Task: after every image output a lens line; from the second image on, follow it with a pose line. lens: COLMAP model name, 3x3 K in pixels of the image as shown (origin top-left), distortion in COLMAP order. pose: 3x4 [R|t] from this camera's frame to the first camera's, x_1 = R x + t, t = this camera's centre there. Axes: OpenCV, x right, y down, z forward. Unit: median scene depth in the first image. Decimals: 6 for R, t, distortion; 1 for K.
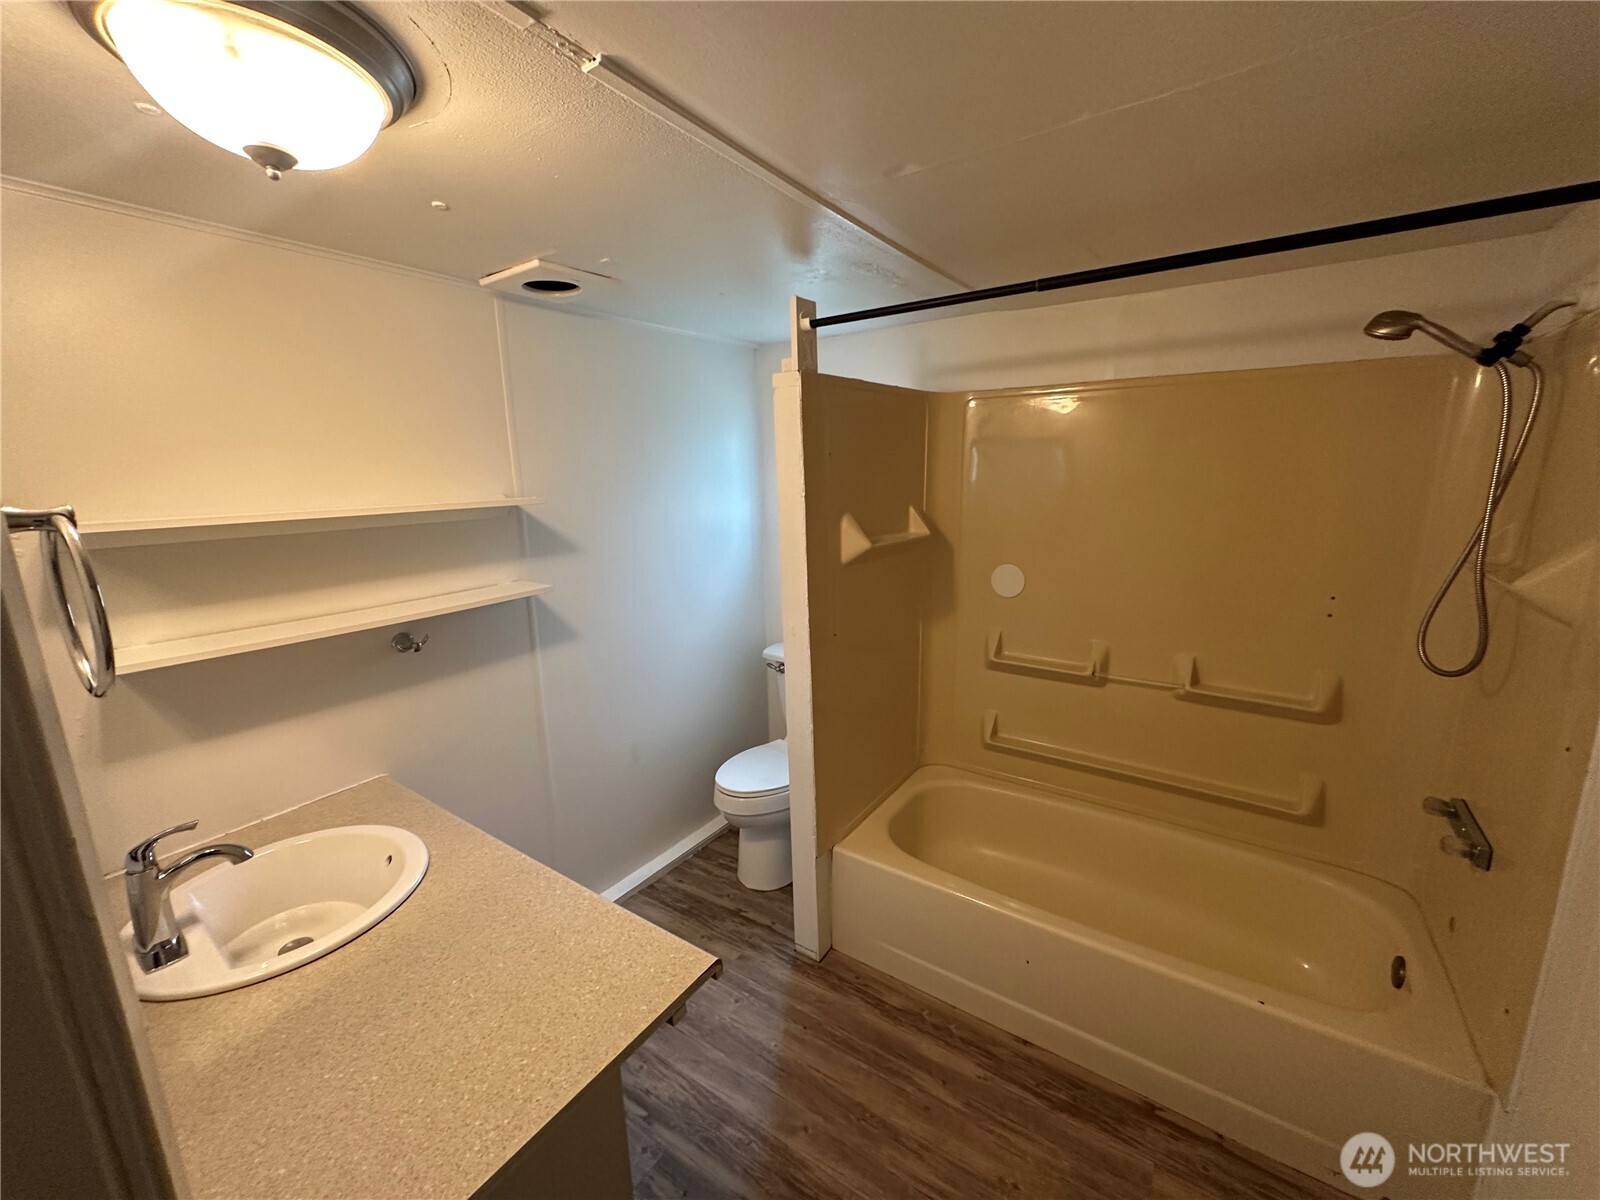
lens RADIAL K [[634.6, 0, 800.0], [0, 634.6, 600.0], [0, 0, 1]] dist [-0.001185, -0.000438]
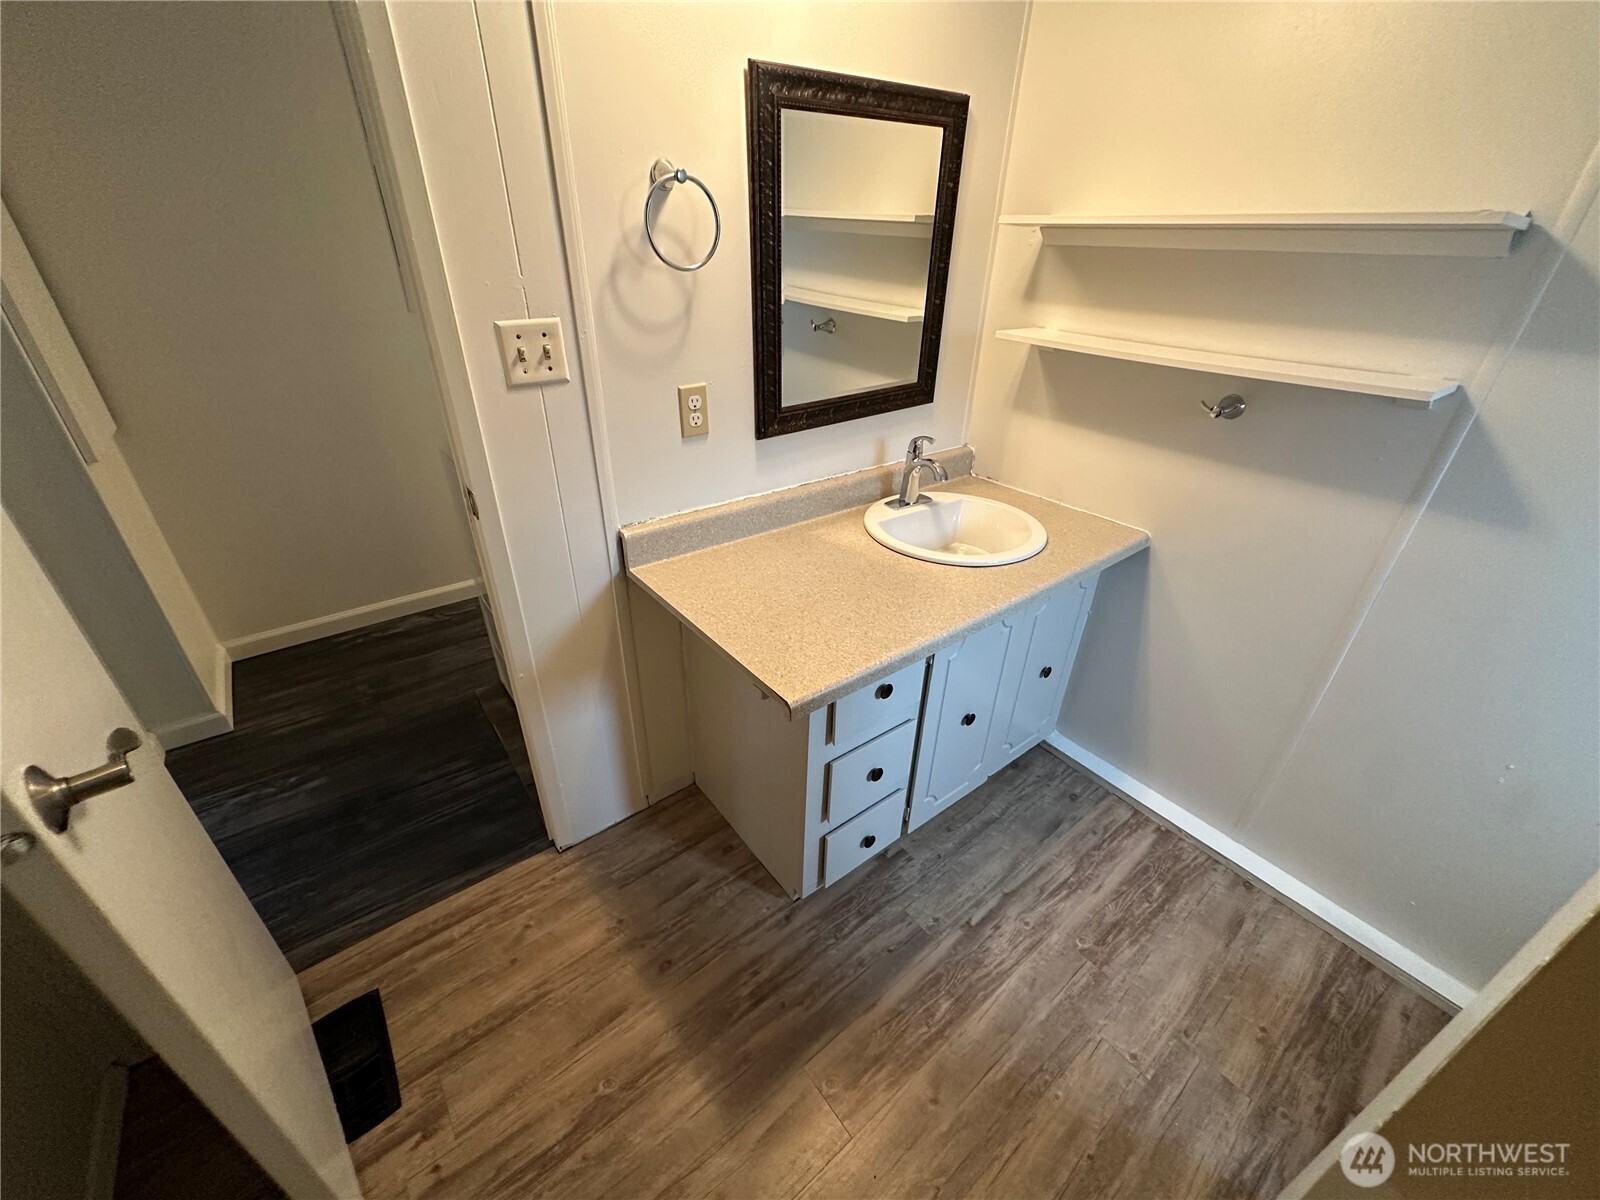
lens RADIAL K [[633.6, 0, 800.0], [0, 633.6, 600.0], [0, 0, 1]] dist [0.001339, 0.000205]
pose [[-0.302501, 0.484067, -0.821080, 0.390906], [-0.209438, 0.806629, 0.552708, -0.075129], [0.929854, 0.339160, -0.142624, 0.709361]]
